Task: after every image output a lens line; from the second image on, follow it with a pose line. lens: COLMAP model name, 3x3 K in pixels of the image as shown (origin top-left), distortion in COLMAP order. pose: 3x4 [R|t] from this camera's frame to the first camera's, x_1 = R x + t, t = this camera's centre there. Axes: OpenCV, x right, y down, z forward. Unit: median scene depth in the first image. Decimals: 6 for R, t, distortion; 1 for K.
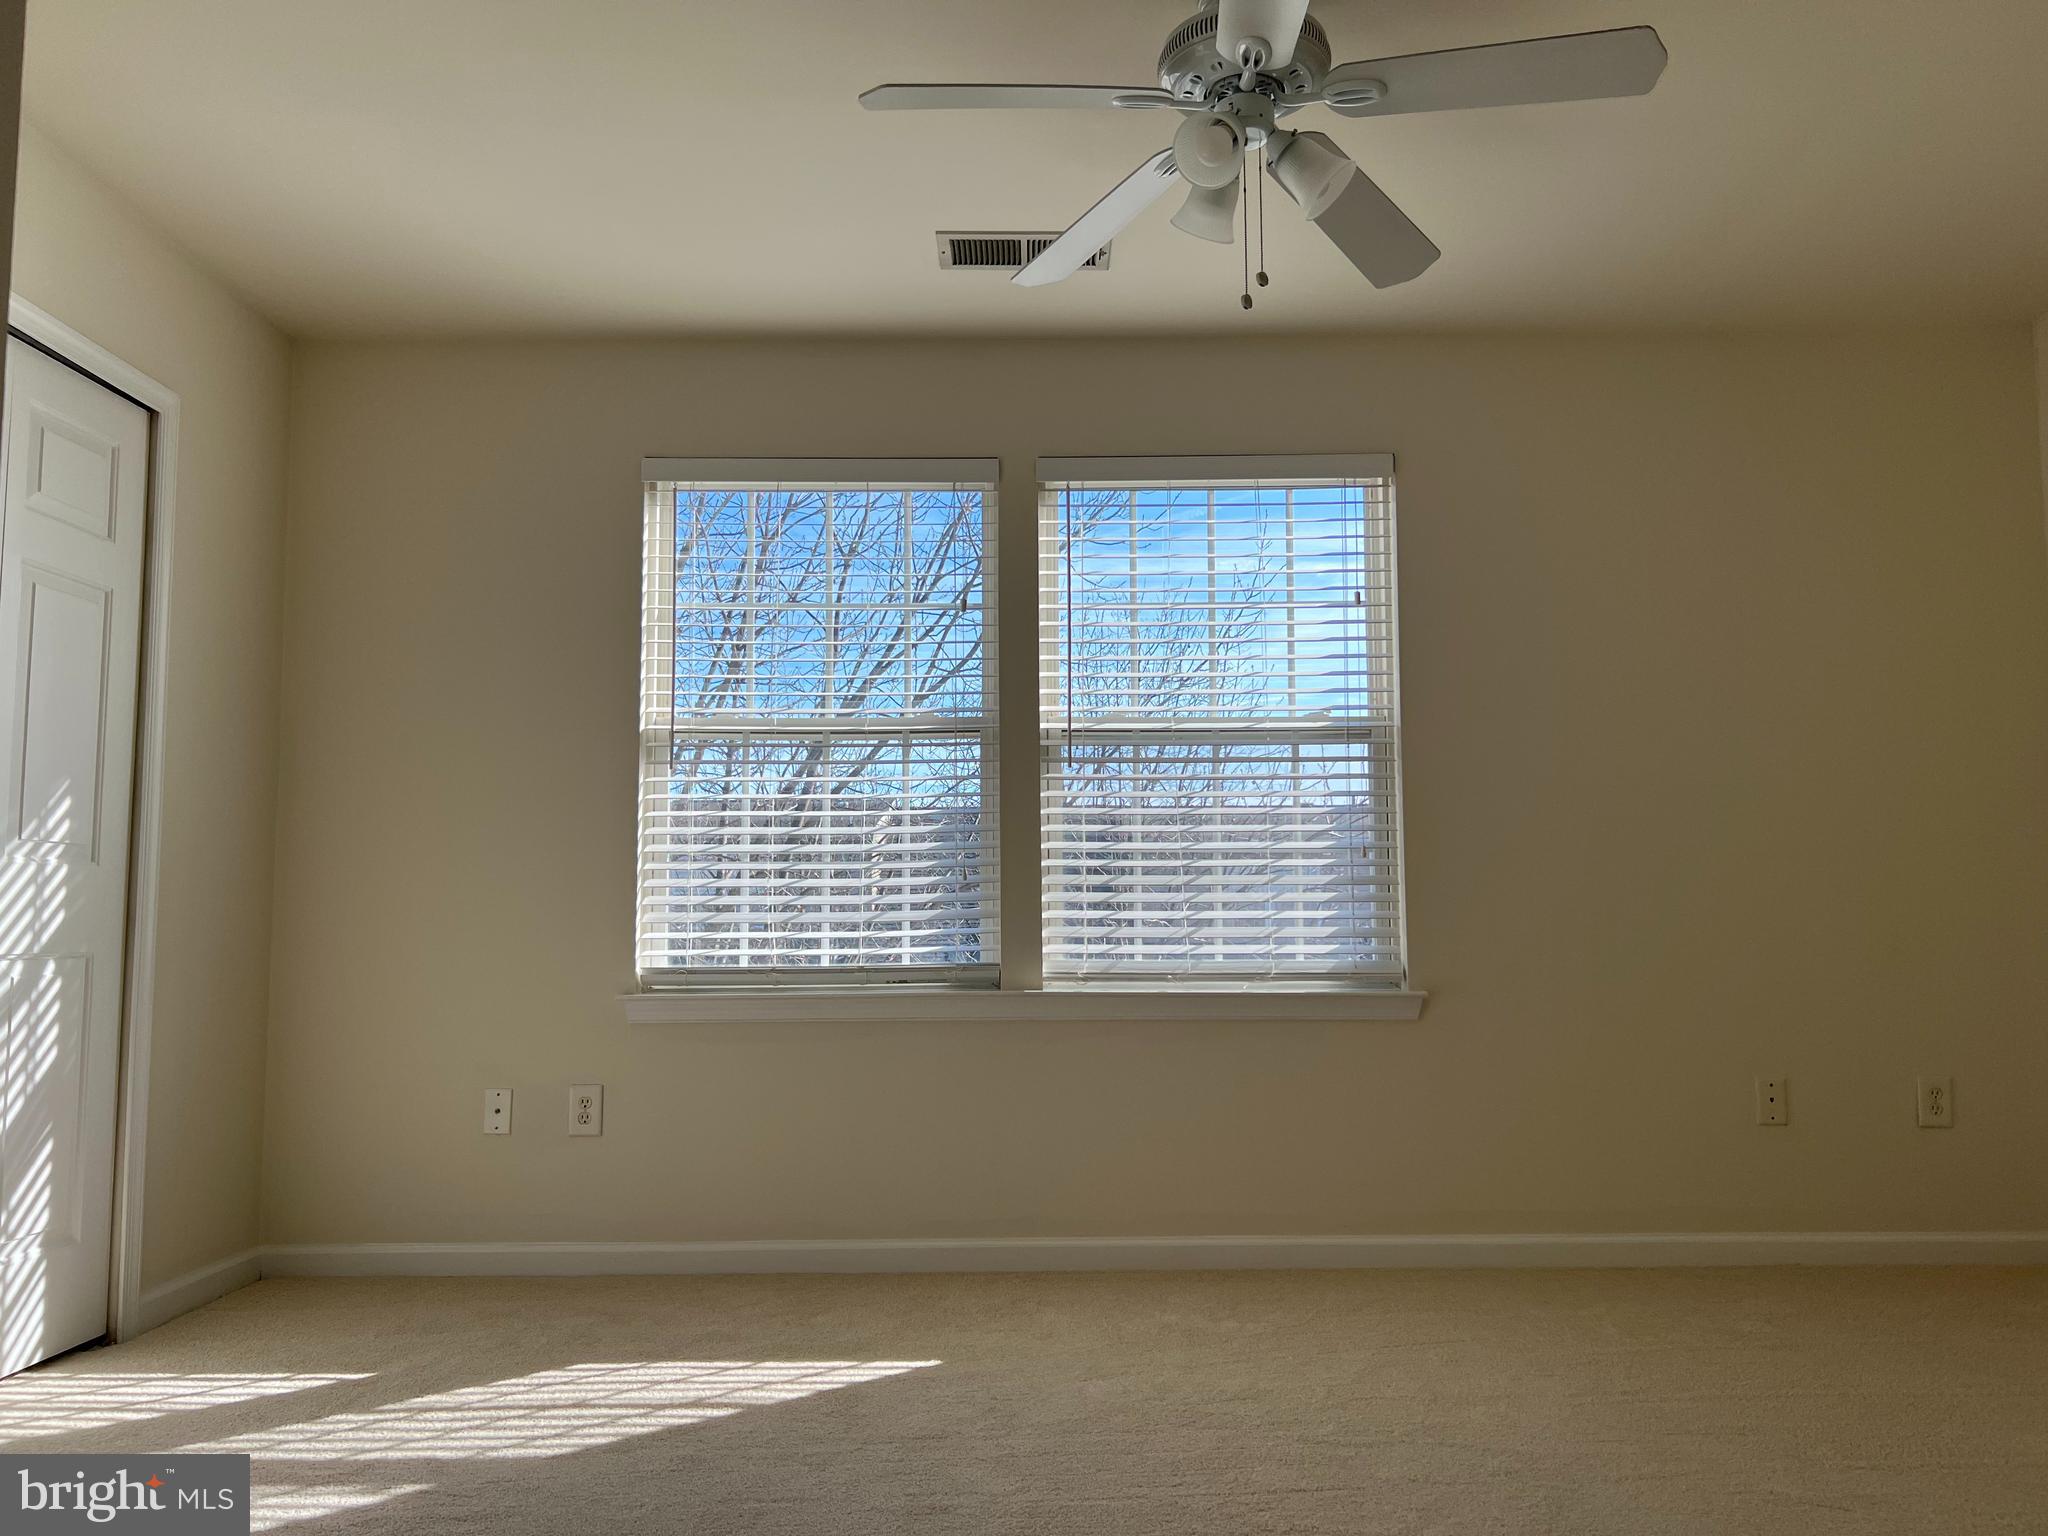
lens RADIAL K [[1543.5, 0, 1029.4], [0, 1543.5, 764.5], [0, 0, 1]] dist [0.058739, -0.073890]
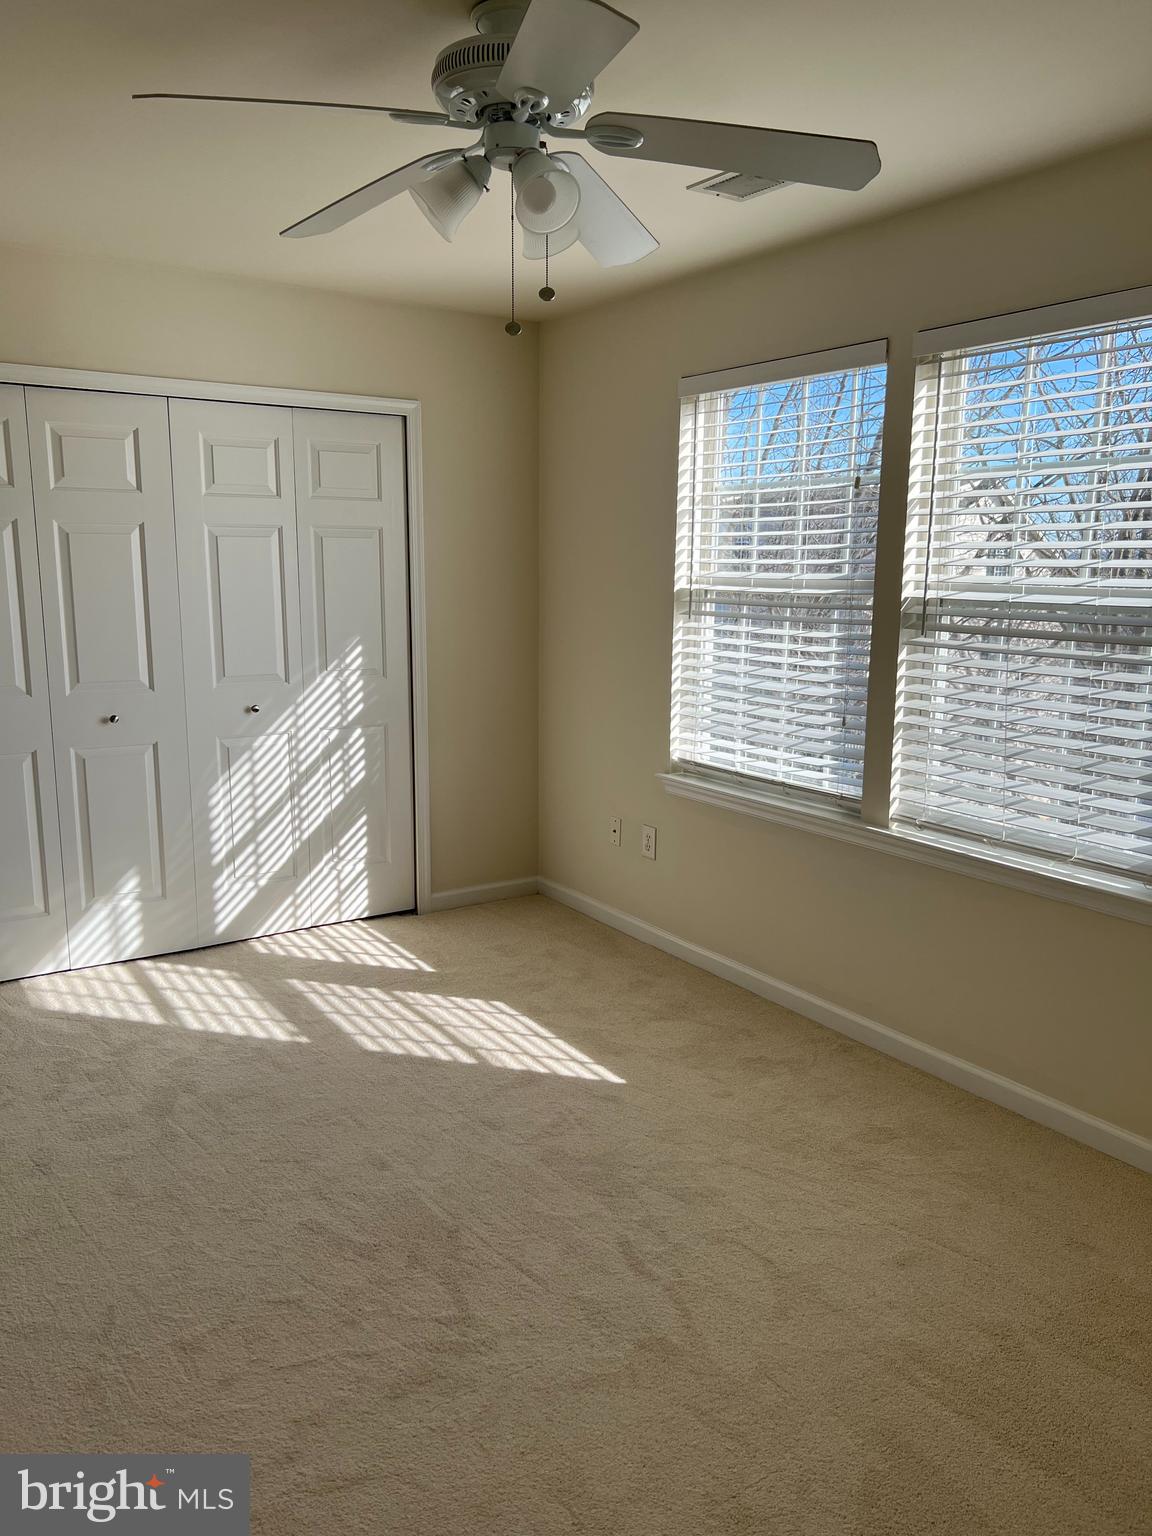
lens RADIAL K [[1157.6, 0, 579.2], [0, 1157.6, 769.1], [0, 0, 1]] dist [0.058739, -0.073890]
pose [[0.550864, 0.162476, -0.818627, 0.772373], [0.075329, 0.967185, 0.242650, -0.167077], [0.831189, -0.195333, 0.520548, 0.466521]]
